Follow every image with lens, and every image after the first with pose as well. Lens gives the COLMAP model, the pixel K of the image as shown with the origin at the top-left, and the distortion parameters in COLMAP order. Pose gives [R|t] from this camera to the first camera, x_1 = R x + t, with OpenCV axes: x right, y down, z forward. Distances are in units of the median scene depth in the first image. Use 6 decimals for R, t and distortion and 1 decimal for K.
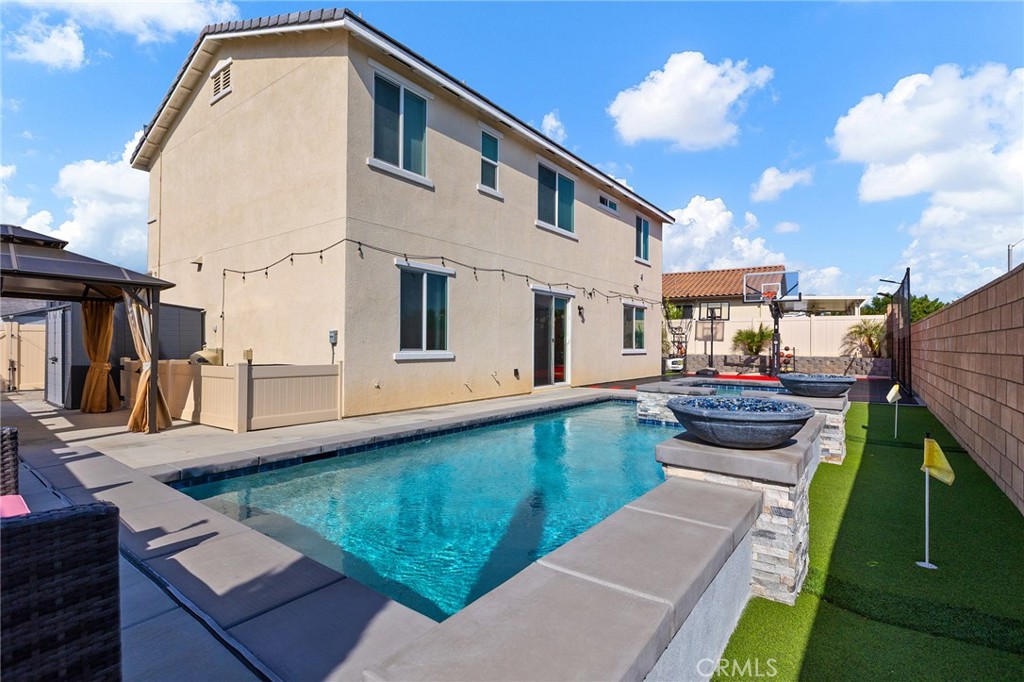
lens RADIAL K [[484.3, 0, 521.0], [0, 484.3, 339.5], [0, 0, 1]] dist [-0.004591, -0.001287]
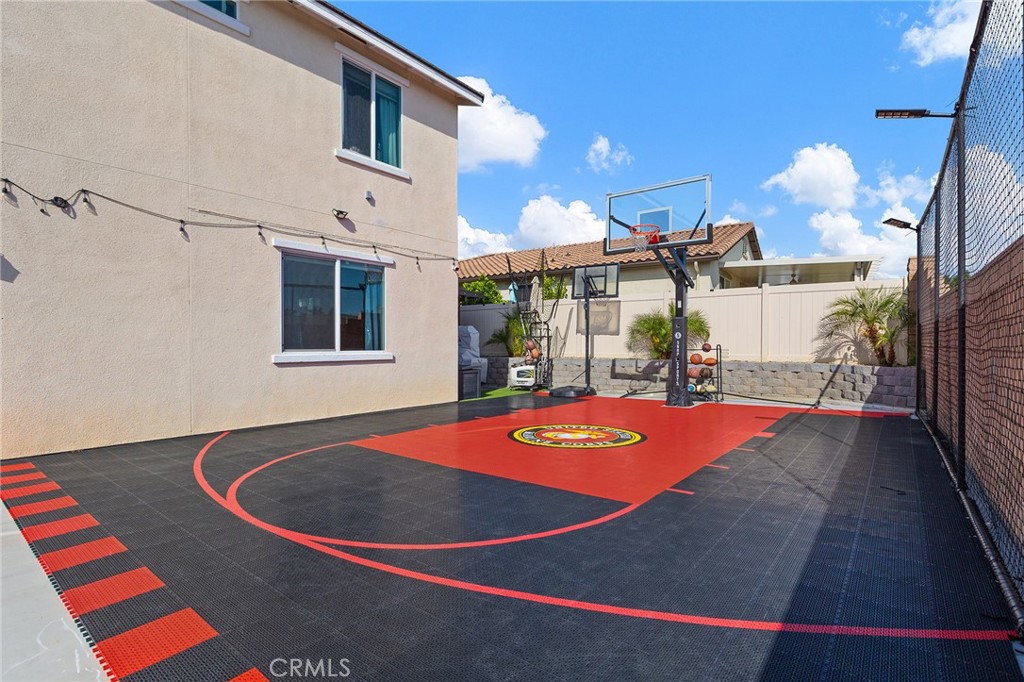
lens RADIAL K [[484.3, 0, 504.5], [0, 484.3, 347.7], [0, 0, 1]] dist [-0.004591, -0.001287]
pose [[0.999402, -0.009248, -0.033326, 0.176937], [0.009895, 0.999765, 0.019312, 0.003646], [0.033140, -0.019630, 0.999258, 0.240498]]
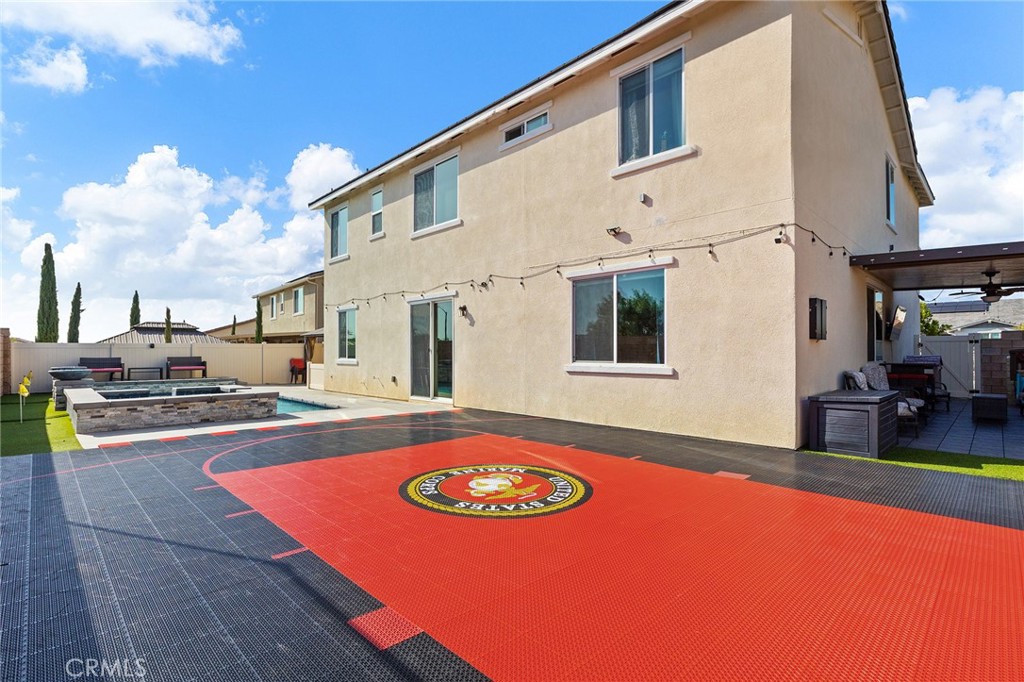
lens RADIAL K [[484.3, 0, 504.6], [0, 484.3, 351.5], [0, 0, 1]] dist [-0.004591, -0.001287]
pose [[-0.151816, -0.016231, -0.988276, 1.066020], [0.003716, 0.999849, -0.016992, 0.023066], [0.988402, -0.006252, -0.151733, 1.425630]]
